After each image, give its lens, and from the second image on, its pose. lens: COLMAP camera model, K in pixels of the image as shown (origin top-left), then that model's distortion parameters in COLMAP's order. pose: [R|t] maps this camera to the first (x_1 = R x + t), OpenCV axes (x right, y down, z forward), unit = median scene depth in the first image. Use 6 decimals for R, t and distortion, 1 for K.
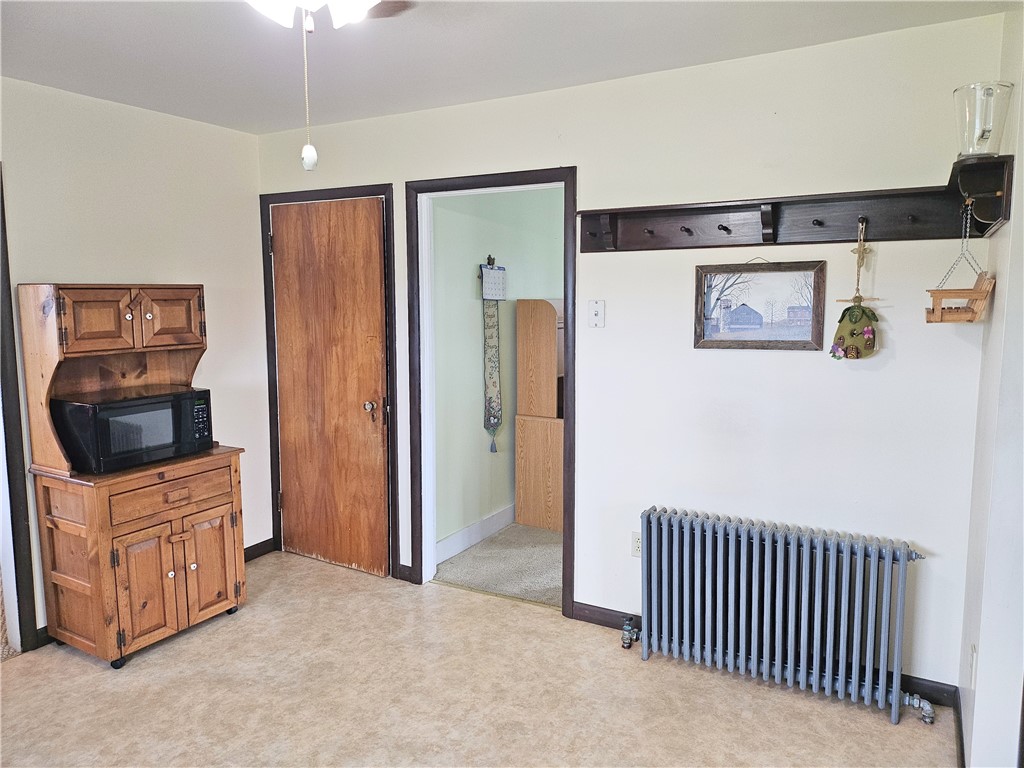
lens RADIAL K [[719.8, 0, 520.0], [0, 719.8, 386.5], [0, 0, 1]] dist [0.071957, -0.085226]
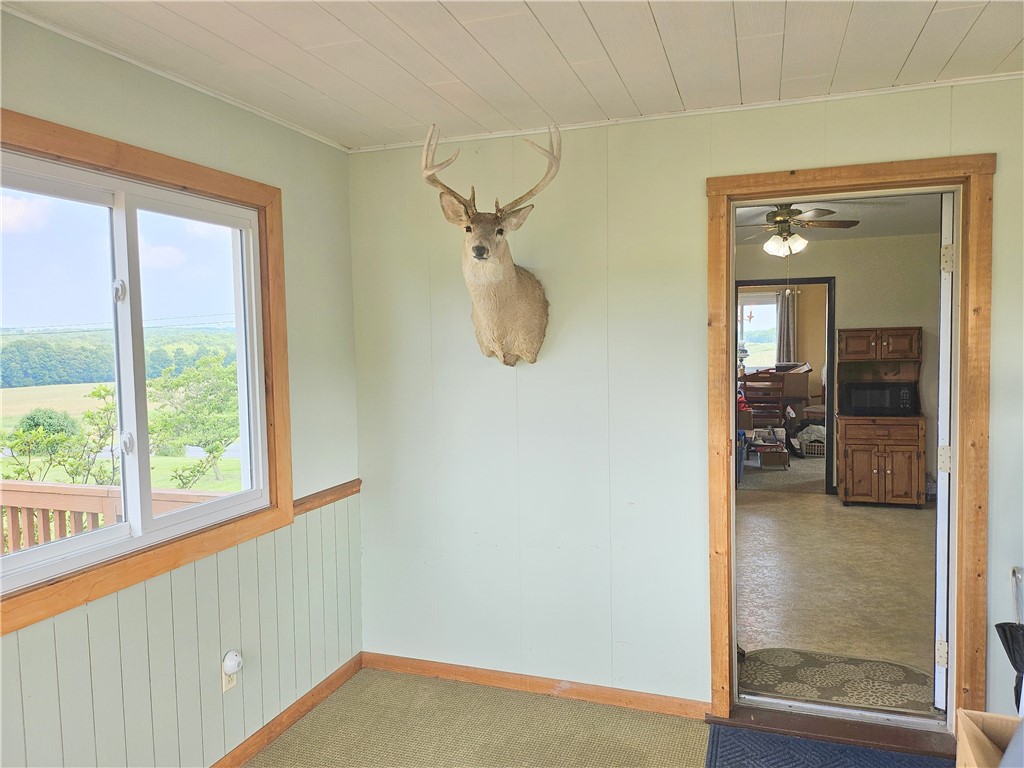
lens RADIAL K [[719.8, 0, 520.0], [0, 719.8, 386.5], [0, 0, 1]] dist [0.071957, -0.085226]
pose [[0.203341, 0.058908, -0.977334, 1.206906], [-0.103018, 0.993935, 0.038475, 0.045906], [0.973673, 0.092859, 0.208176, -0.373646]]
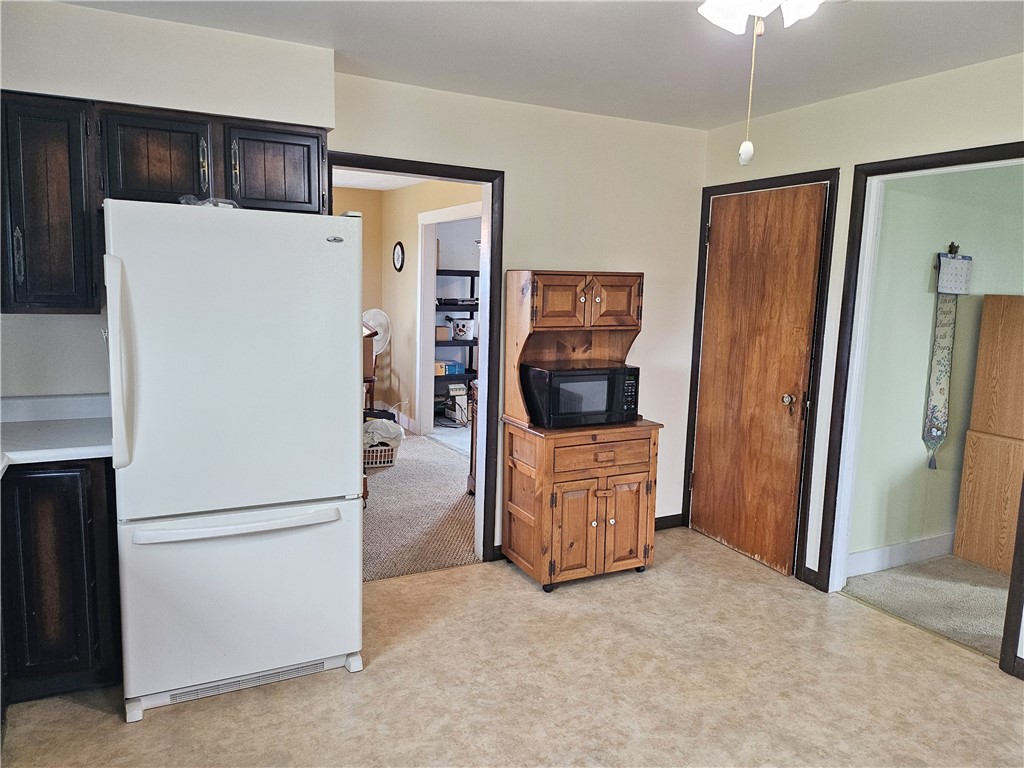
lens RADIAL K [[746.9, 0, 530.1], [0, 746.9, 387.4], [0, 0, 1]] dist [0.075593, -0.093169]
pose [[0.848411, 0.095719, -0.520612, 0.029447], [-0.091866, 0.995215, 0.033271, 0.012115], [0.521306, 0.019599, 0.853145, -0.062019]]
